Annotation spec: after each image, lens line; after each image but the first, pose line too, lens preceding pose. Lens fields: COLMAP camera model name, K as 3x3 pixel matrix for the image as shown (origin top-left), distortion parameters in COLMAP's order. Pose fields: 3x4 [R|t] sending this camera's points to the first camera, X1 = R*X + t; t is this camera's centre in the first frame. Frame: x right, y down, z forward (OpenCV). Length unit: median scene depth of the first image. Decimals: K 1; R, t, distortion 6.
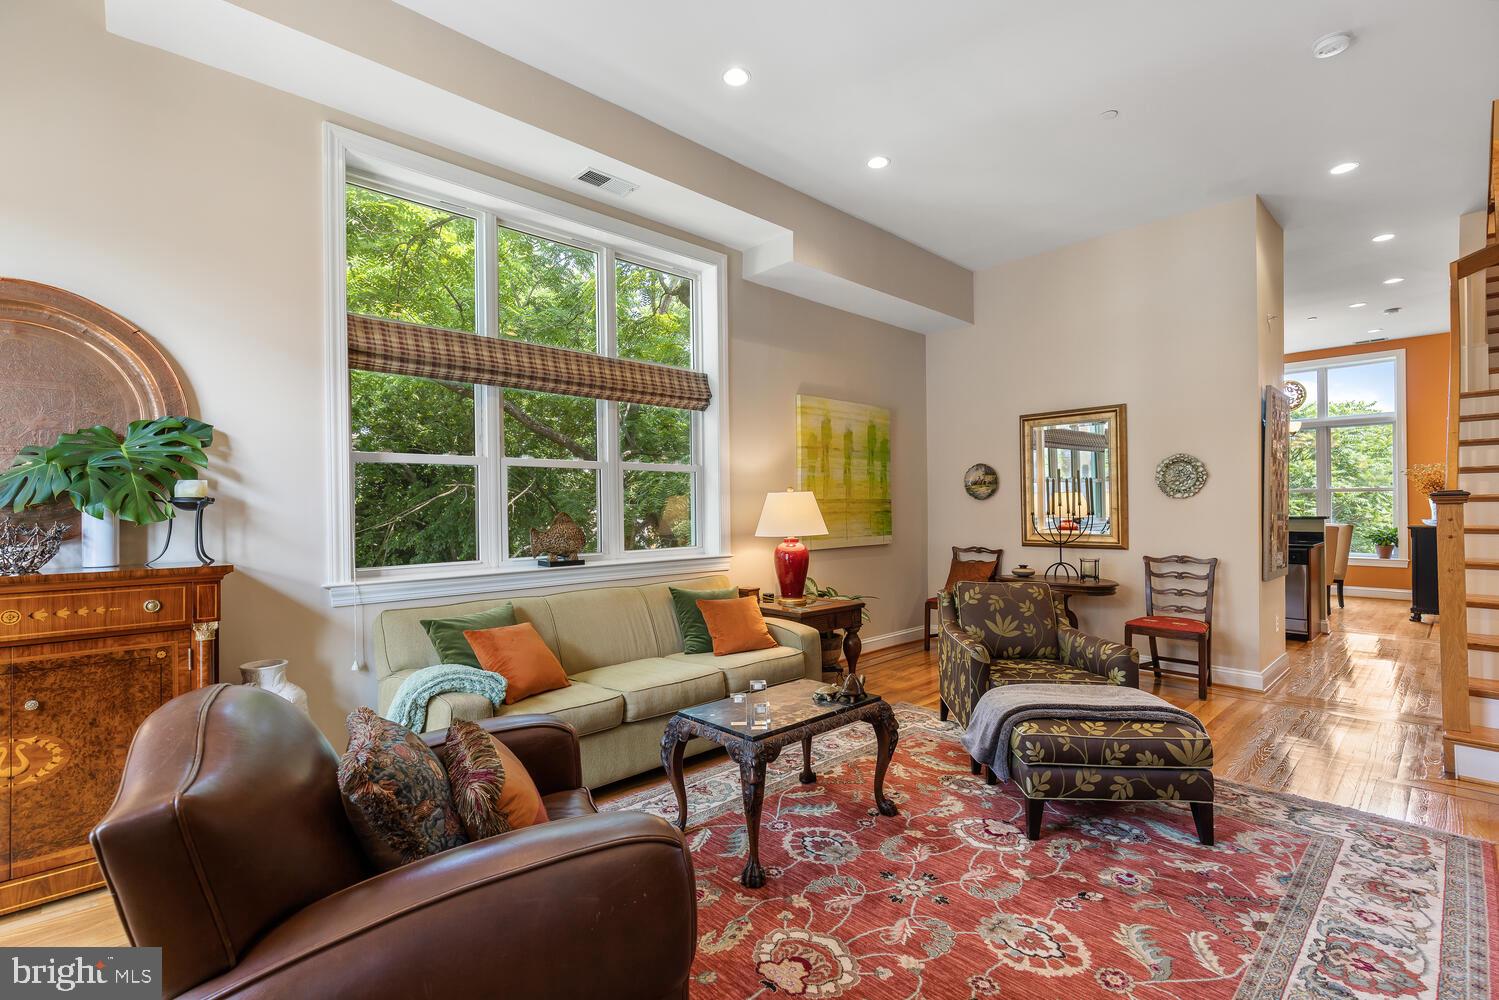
lens RADIAL K [[691.1, 0, 744.2], [0, 691.1, 507.0], [0, 0, 1]] dist [0.019468, -0.000533]
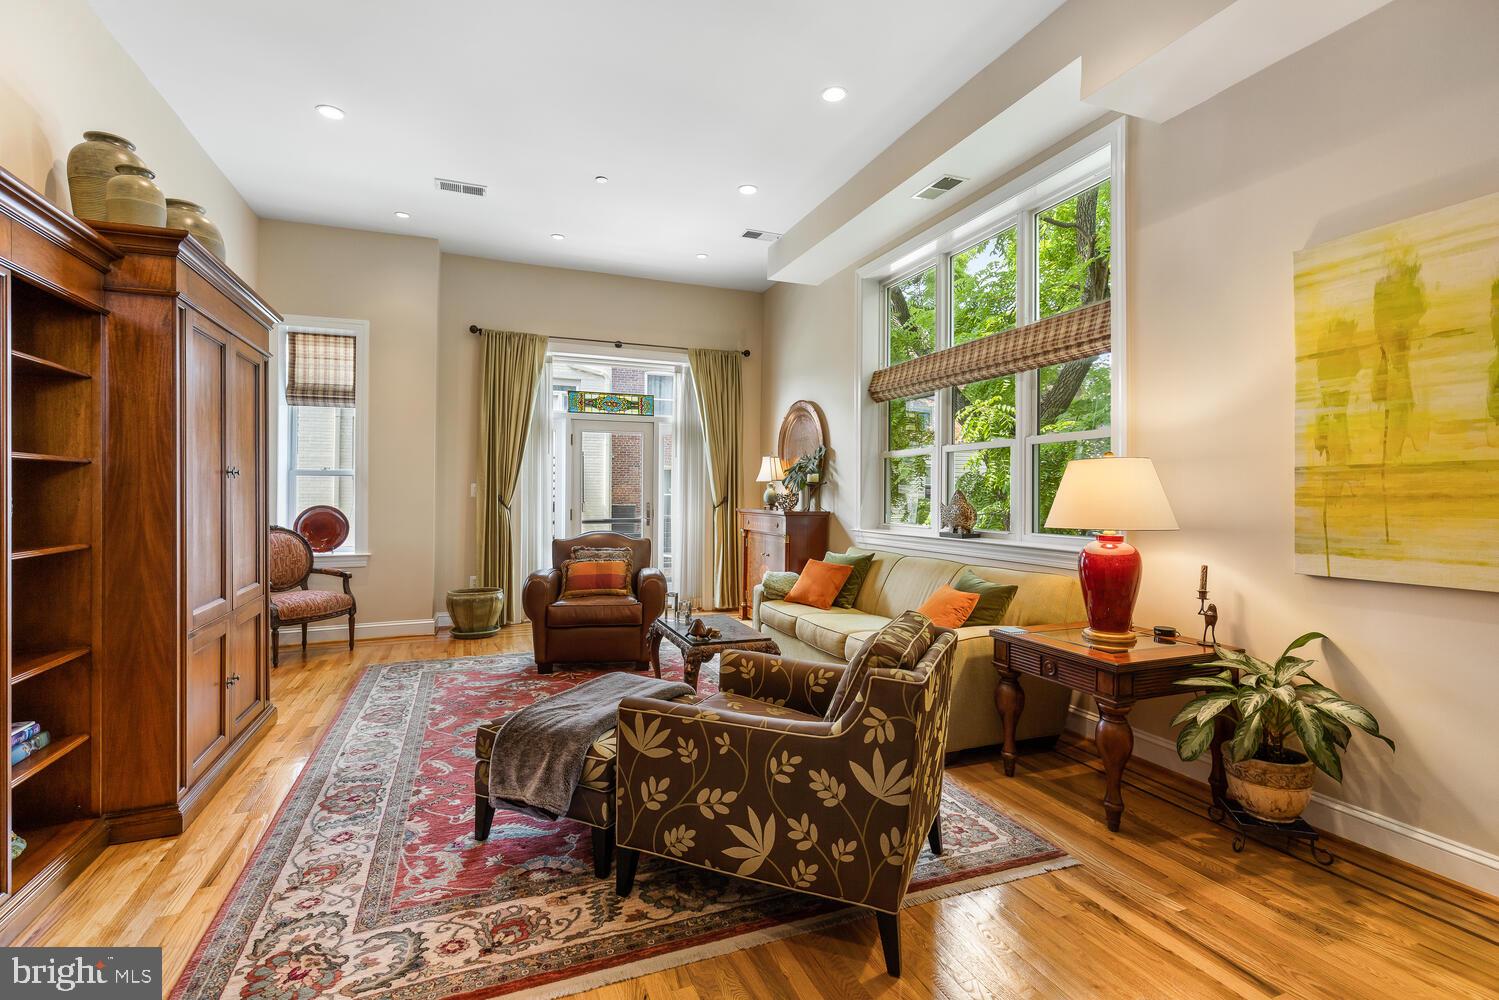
lens RADIAL K [[680.2, 0, 738.4], [0, 680.2, 494.9], [0, 0, 1]] dist [0.001362, 0.000474]
pose [[-0.378673, 0.010517, -0.925471, 0.925898], [0.002003, 0.999942, 0.010544, 0.003610], [0.925528, 0.002139, -0.378672, 1.122363]]
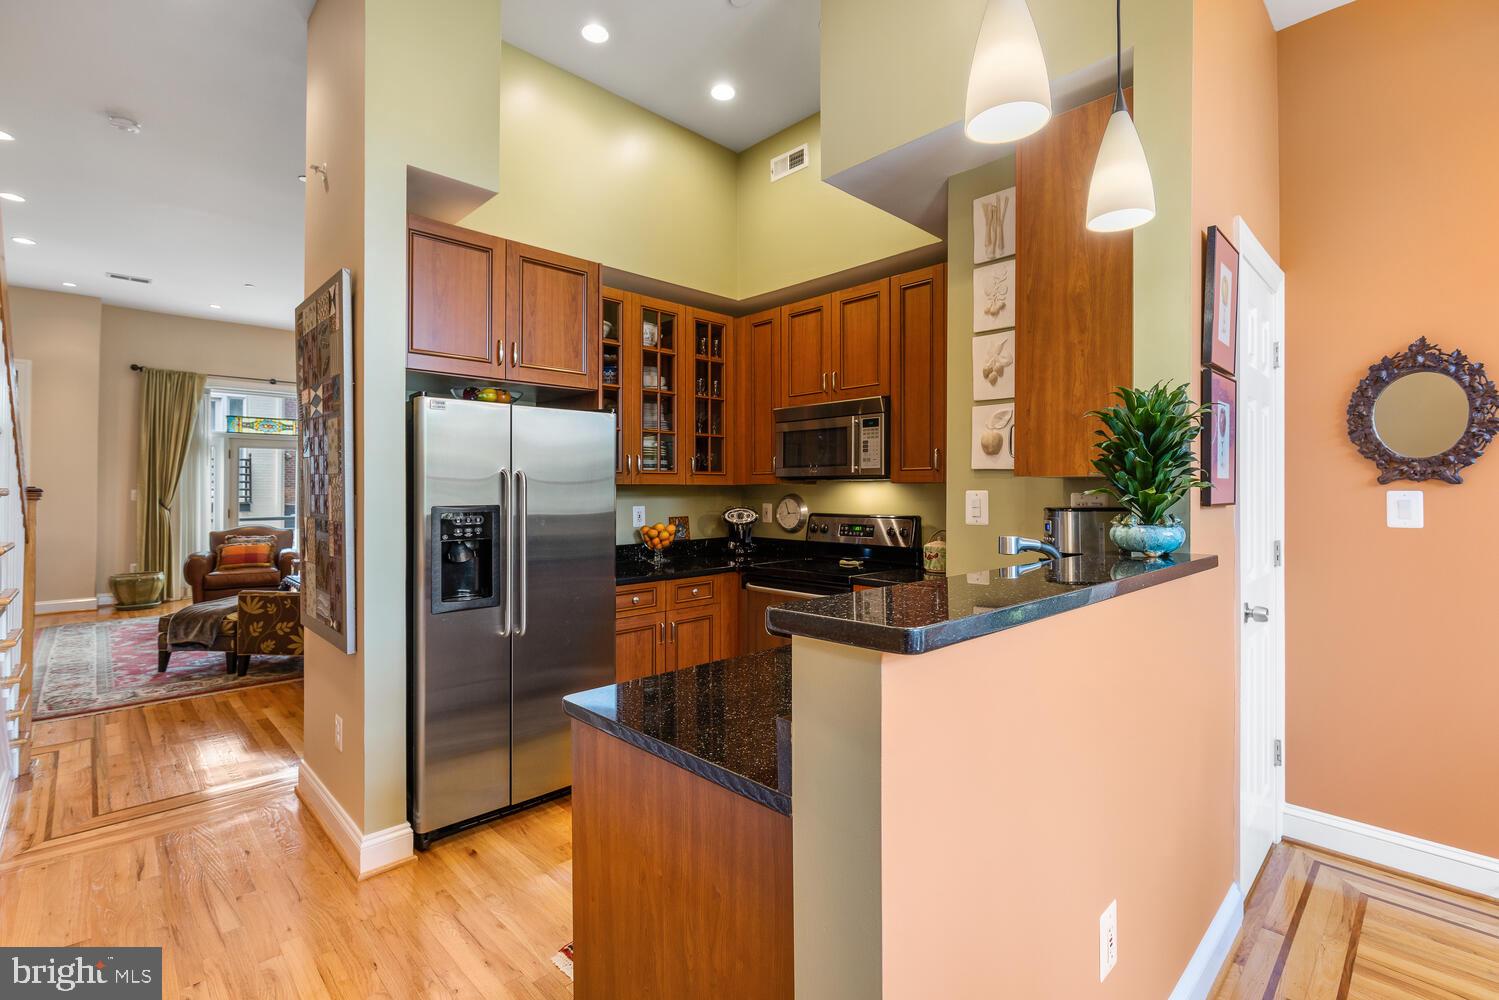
lens RADIAL K [[675.5, 0, 746.2], [0, 675.5, 483.9], [0, 0, 1]] dist [-0.004159, -0.000246]
pose [[0.007822, 0.004261, -0.999960, 1.689166], [0.003062, 0.999986, 0.004285, -0.028432], [0.999965, -0.003095, 0.007809, 1.738584]]
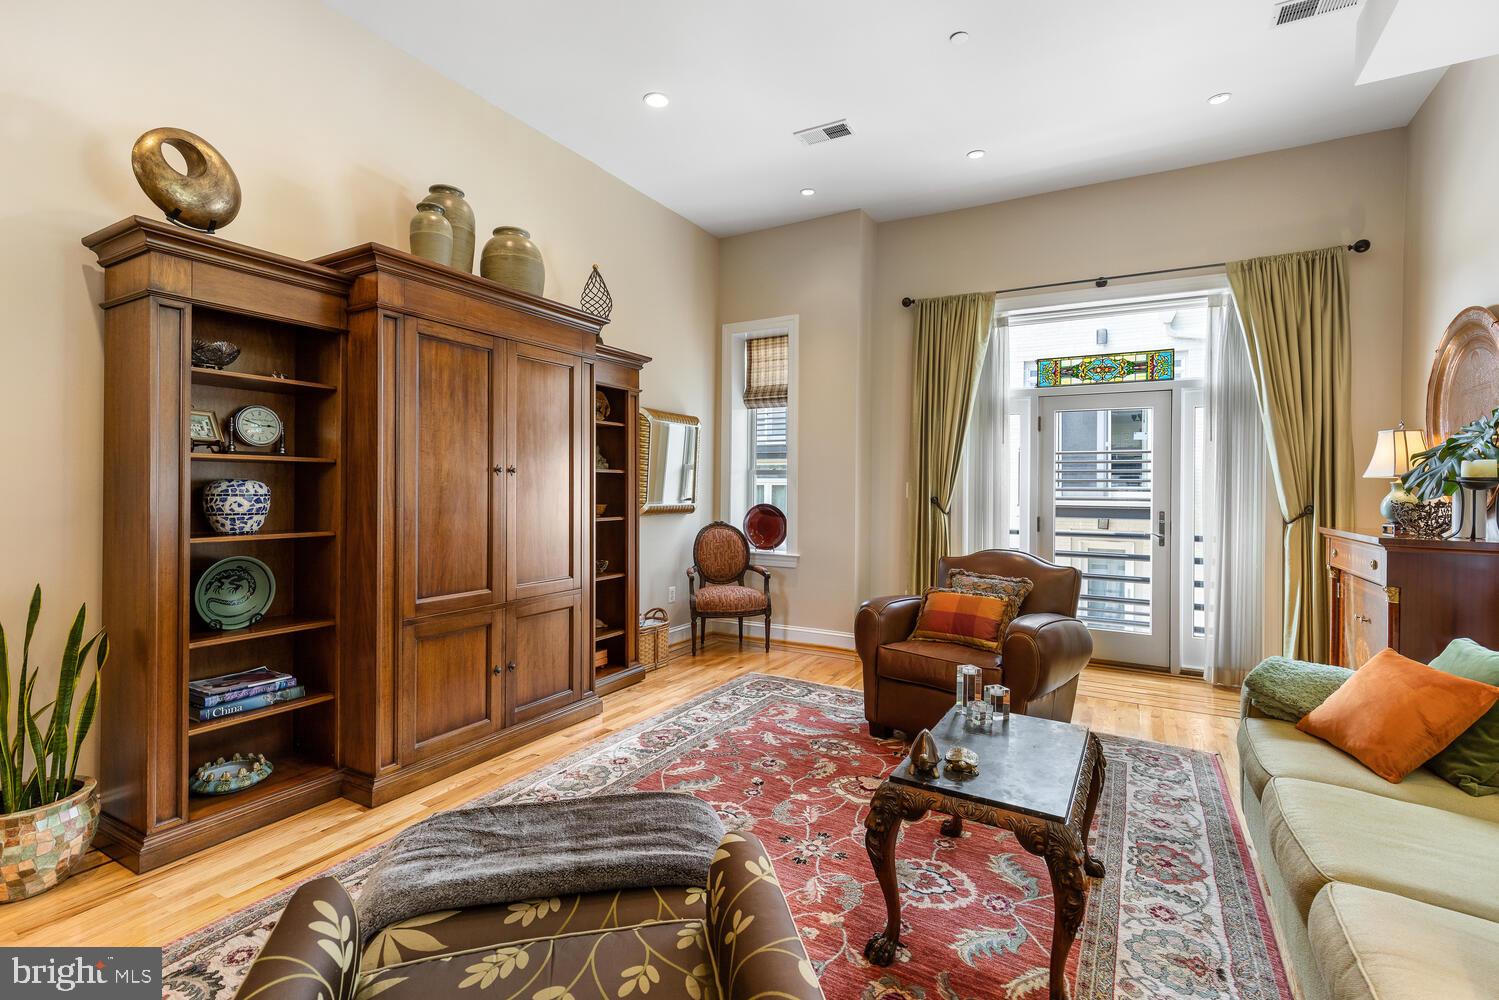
lens RADIAL K [[680.5, 0, 746.2], [0, 680.5, 490.4], [0, 0, 1]] dist [0.011394, 0.000148]
pose [[-0.957806, -0.002380, -0.287406, 0.377776], [-0.003891, 0.999981, 0.004686, 0.003354], [0.287390, 0.005607, -0.957797, 1.162947]]
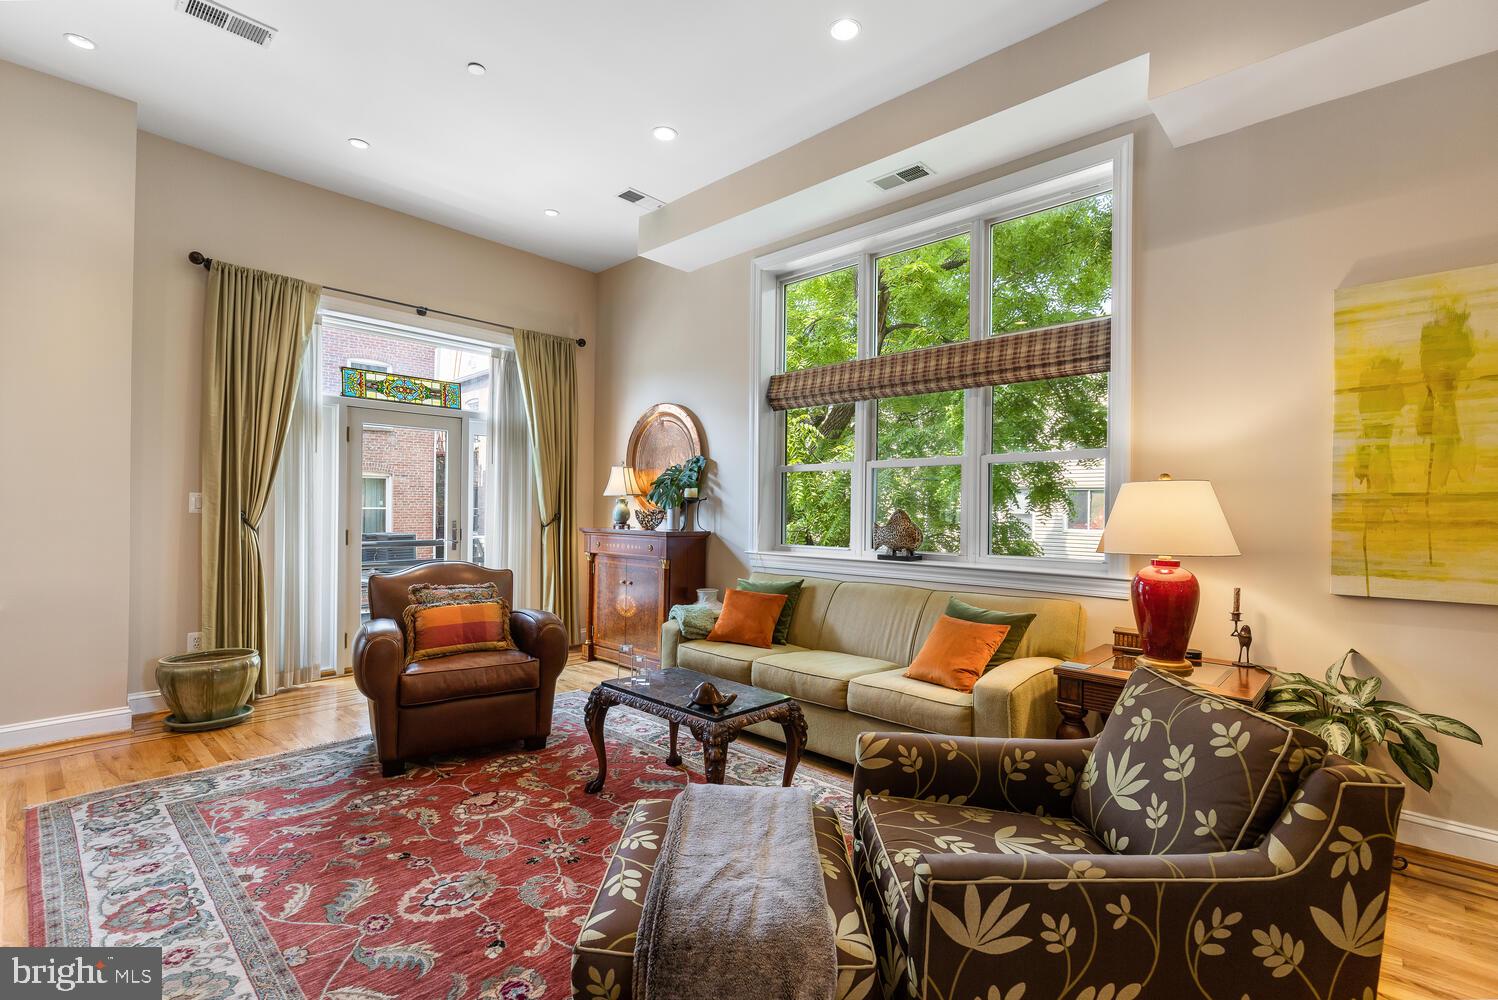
lens RADIAL K [[680.7, 0, 743.7], [0, 680.7, 517.0], [0, 0, 1]] dist [0.005040, -0.000247]
pose [[0.049647, 0.022242, -0.998519, 0.781775], [-0.009527, 0.999717, 0.021795, -0.000951], [0.998721, 0.008431, 0.049845, 0.734654]]
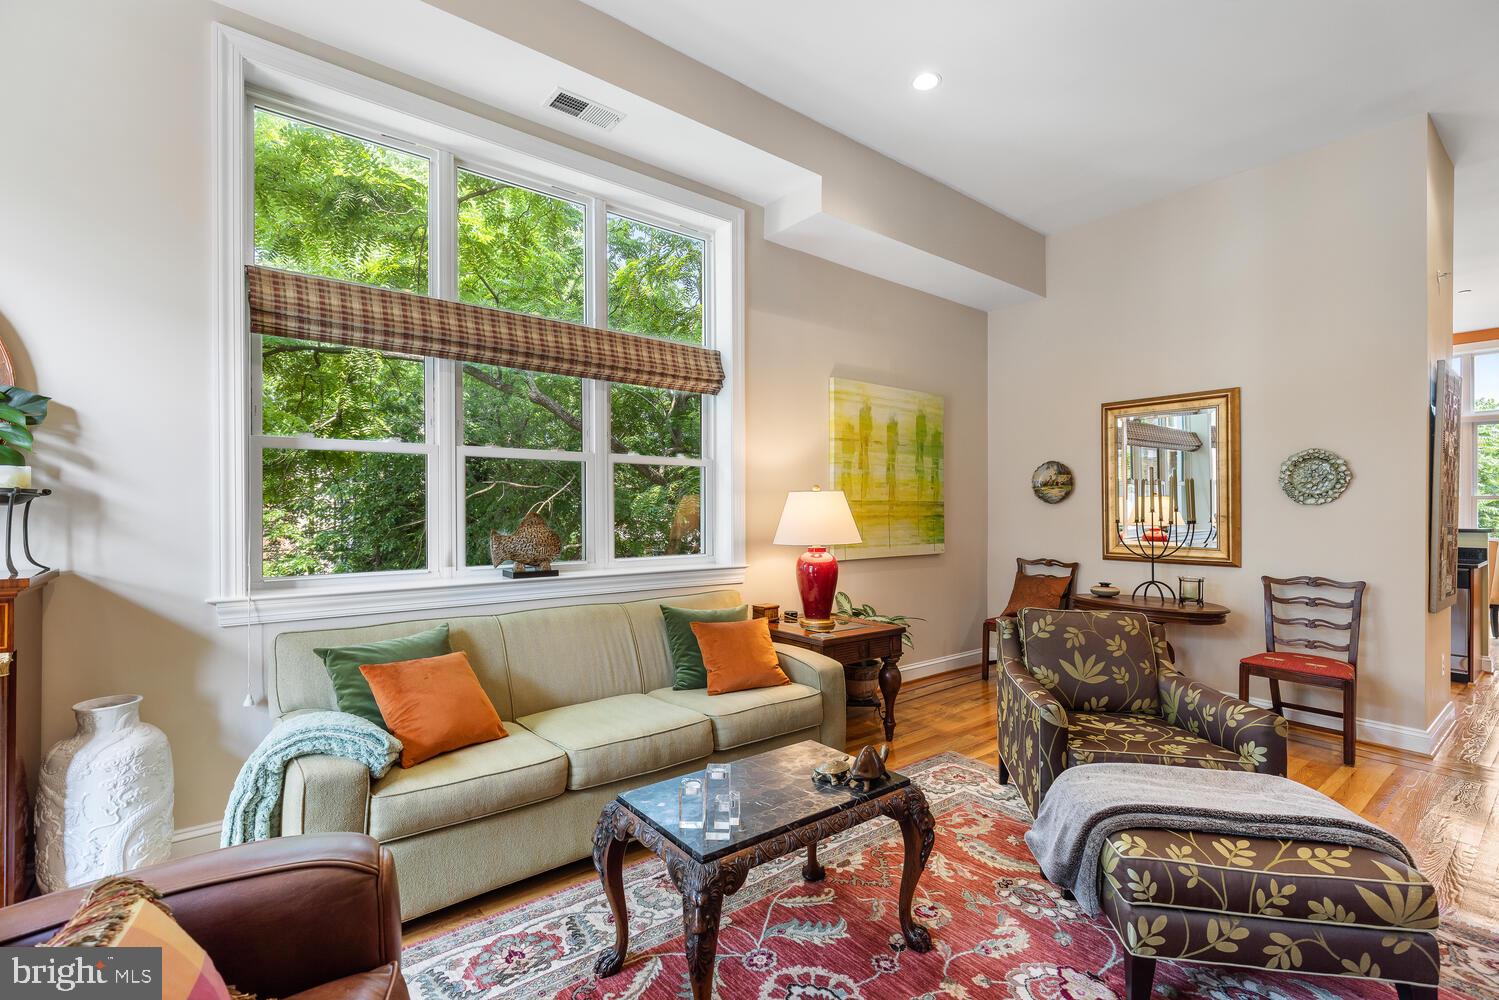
lens RADIAL K [[681.2, 0, 744.3], [0, 681.2, 503.2], [0, 0, 1]] dist [0.010741, -0.000202]
pose [[0.995944, 0.011771, -0.089202, 0.064918], [-0.012394, 0.999902, -0.006441, -0.001342], [0.089117, 0.007520, 0.995993, 0.212759]]
